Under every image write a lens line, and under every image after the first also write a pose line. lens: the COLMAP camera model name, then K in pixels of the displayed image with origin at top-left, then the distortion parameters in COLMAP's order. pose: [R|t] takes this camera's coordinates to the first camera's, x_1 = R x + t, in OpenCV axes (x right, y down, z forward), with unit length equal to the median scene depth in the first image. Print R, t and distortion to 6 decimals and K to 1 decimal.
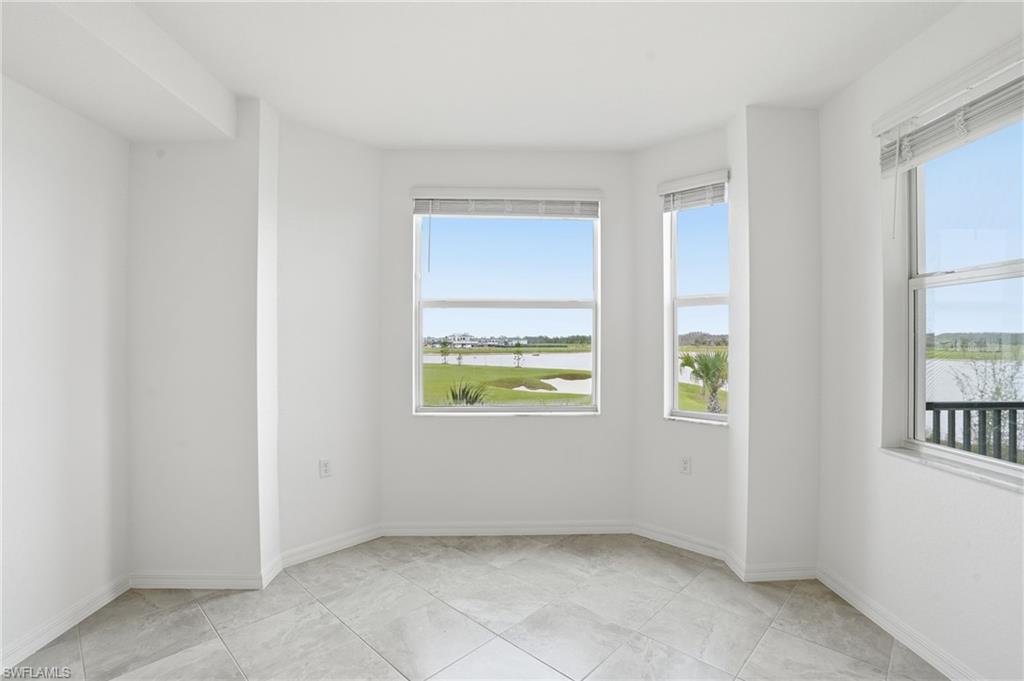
lens RADIAL K [[476.1, 0, 517.2], [0, 476.1, 335.9], [0, 0, 1]] dist [-0.065173, 0.022490]
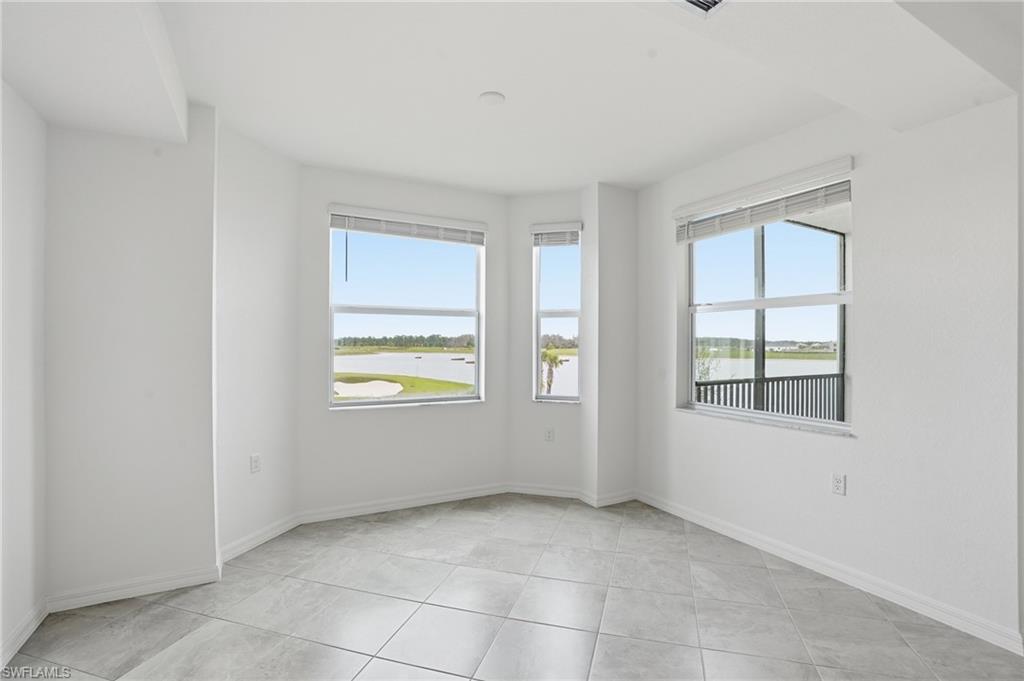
lens RADIAL K [[483.6, 0, 516.4], [0, 483.6, 337.1], [0, 0, 1]] dist [-0.065737, 0.026727]
pose [[0.893627, 0.006623, 0.448761, -0.374594], [-0.006022, 0.999978, -0.002767, -0.002649], [-0.448769, -0.000229, 0.893648, -0.215530]]
